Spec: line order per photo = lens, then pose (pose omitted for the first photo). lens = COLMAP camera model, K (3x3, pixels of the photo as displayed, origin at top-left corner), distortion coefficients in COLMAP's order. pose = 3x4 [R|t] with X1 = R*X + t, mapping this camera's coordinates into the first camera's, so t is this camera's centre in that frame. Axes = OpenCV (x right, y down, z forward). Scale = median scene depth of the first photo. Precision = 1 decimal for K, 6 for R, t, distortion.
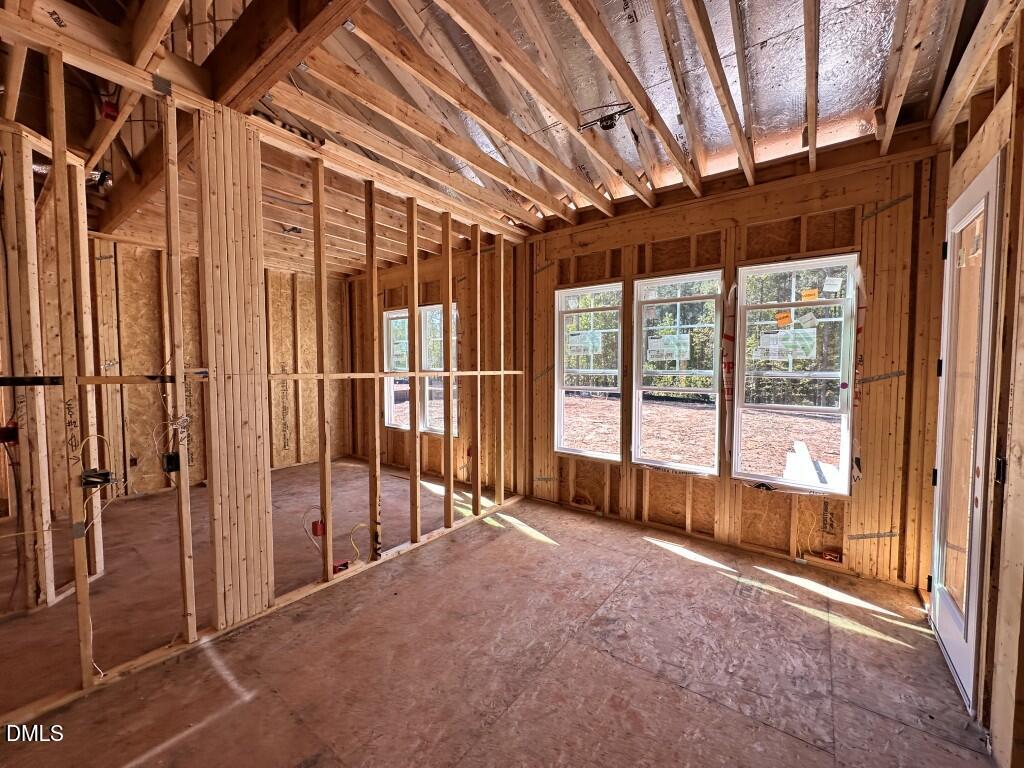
lens RADIAL K [[408.5, 0, 513.2], [0, 408.5, 384.1], [0, 0, 1]] dist [0.000979, 0.000495]
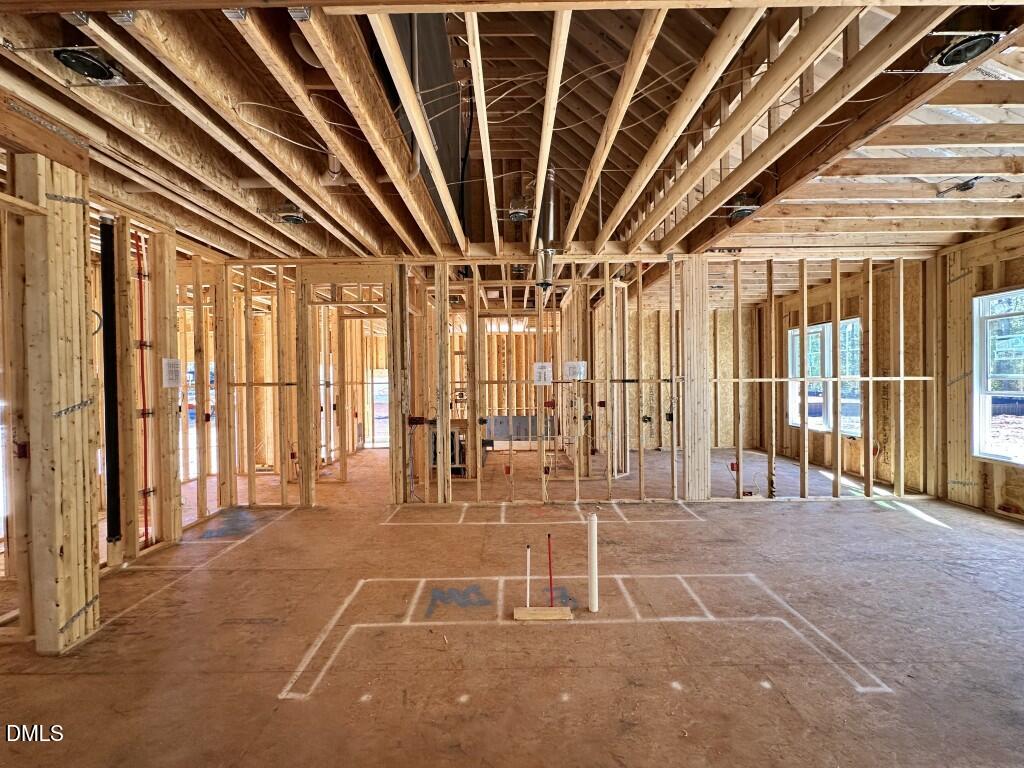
lens RADIAL K [[408.5, 0, 514.7], [0, 408.5, 382.4], [0, 0, 1]] dist [0.000979, 0.000495]
pose [[0.600628, -0.001253, -0.799527, 0.238438], [-0.025309, 0.999468, -0.020580, 0.033838], [0.799128, 0.032596, 0.600277, -0.542951]]
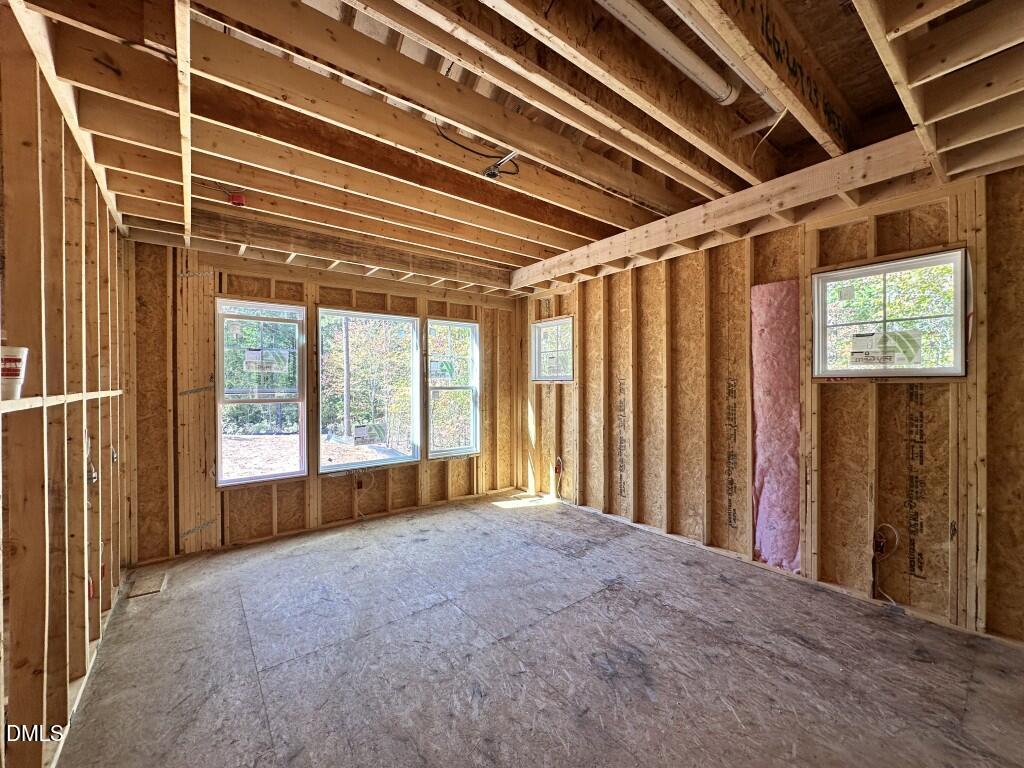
lens RADIAL K [[408.5, 0, 509.9], [0, 408.5, 383.6], [0, 0, 1]] dist [0.000979, 0.000495]
pose [[0.272391, -0.002345, 0.962184, -0.568903], [0.049373, 0.998714, -0.011543, -0.005230], [-0.960919, 0.050650, 0.272156, 0.192895]]
